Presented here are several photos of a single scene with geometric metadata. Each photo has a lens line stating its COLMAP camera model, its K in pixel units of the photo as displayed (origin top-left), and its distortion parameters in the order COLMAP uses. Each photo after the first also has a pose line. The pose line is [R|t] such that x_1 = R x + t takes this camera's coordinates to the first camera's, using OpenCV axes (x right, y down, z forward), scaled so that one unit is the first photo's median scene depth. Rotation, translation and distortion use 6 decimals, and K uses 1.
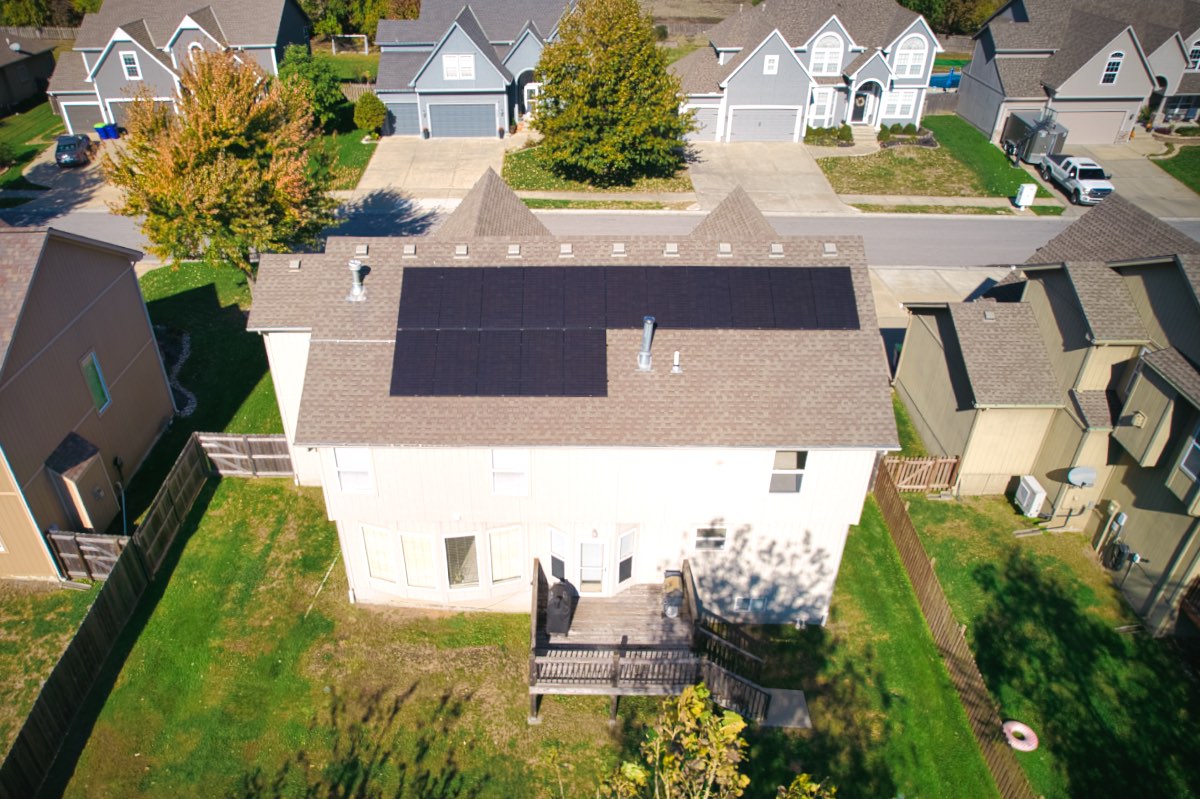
lens RADIAL K [[854.4, 0, 544.2], [0, 854.4, 430.2], [0, 0, 1]] dist [-0.073158, 0.067613]
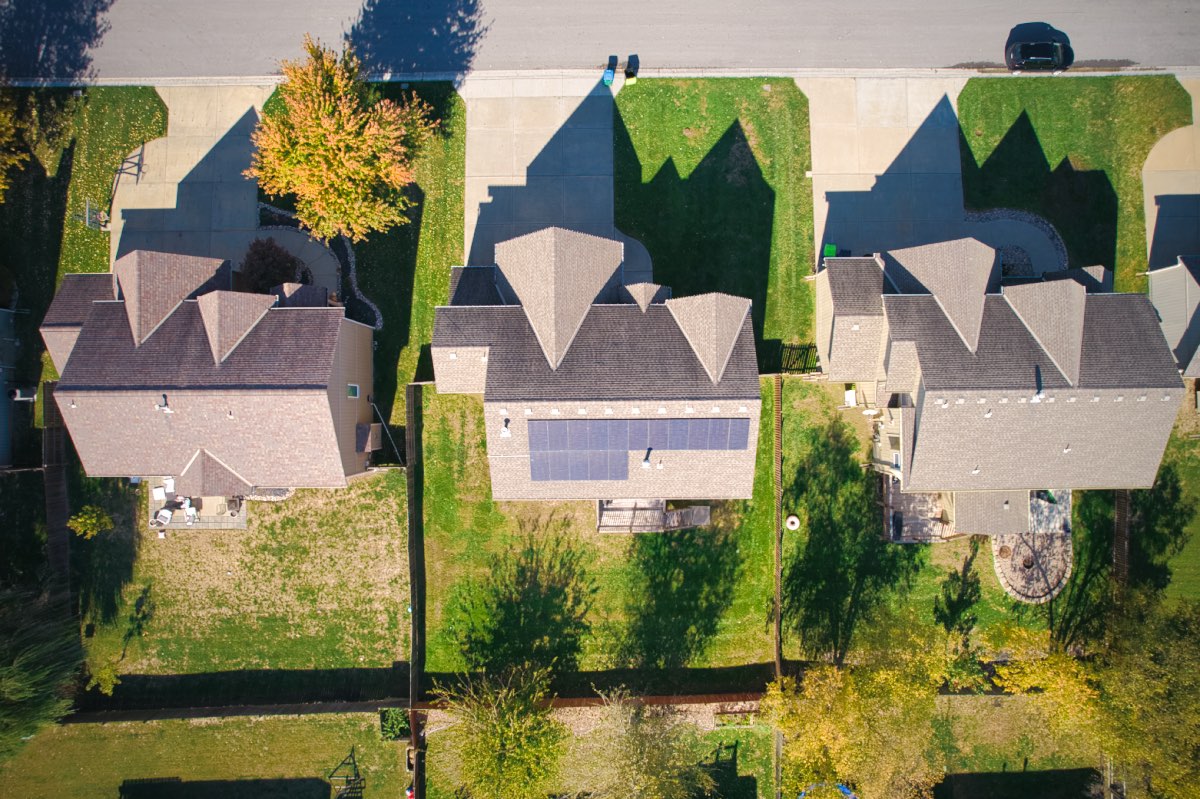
lens RADIAL K [[770.1, 0, 600.0], [0, 770.1, 399.5], [0, 0, 1]] dist [-0.071699, 0.064452]
pose [[0.999251, -0.038331, -0.005331, 0.006443], [0.026253, 0.570192, 0.821092, -0.715377], [-0.028434, -0.820617, 0.570771, 0.007579]]
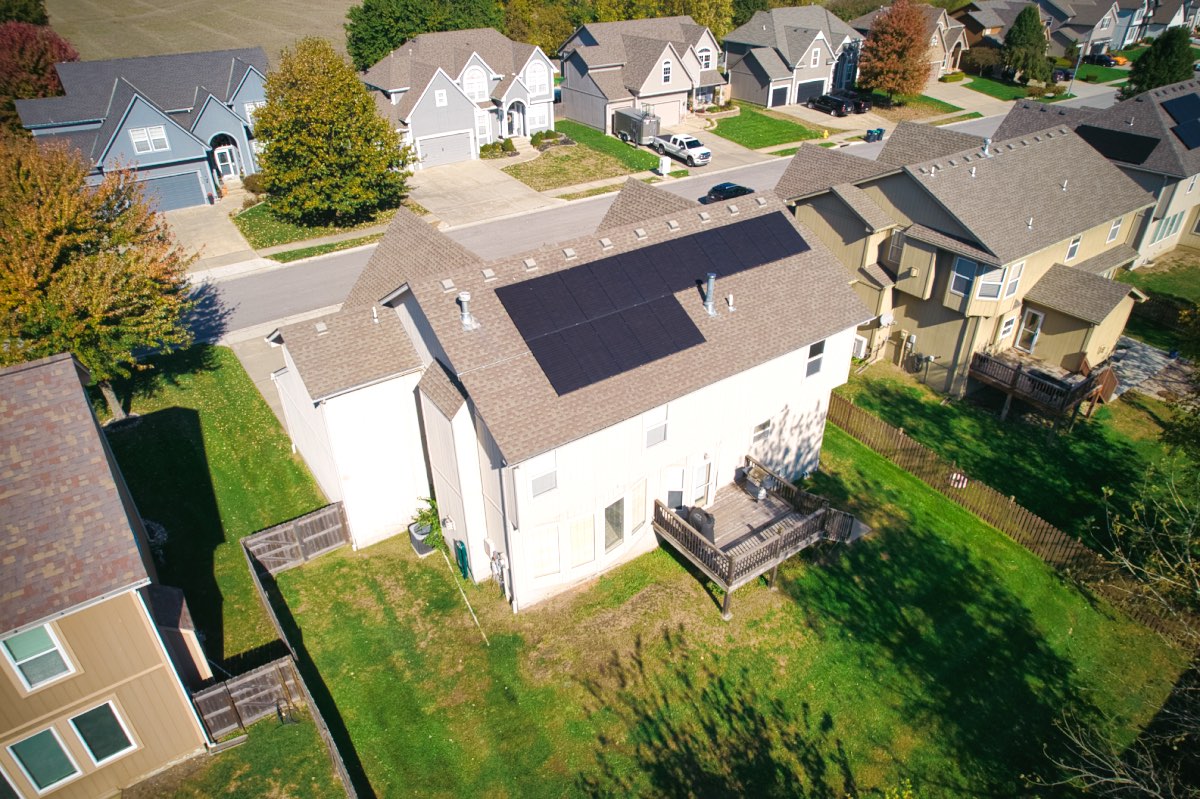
lens RADIAL K [[770.1, 0, 600.0], [0, 770.1, 399.5], [0, 0, 1]] dist [-0.071699, 0.064452]
pose [[0.797104, -0.314602, 0.515413, -0.258543], [0.335945, 0.940309, 0.054404, -0.028747], [-0.501763, 0.129785, 0.855213, 0.049391]]
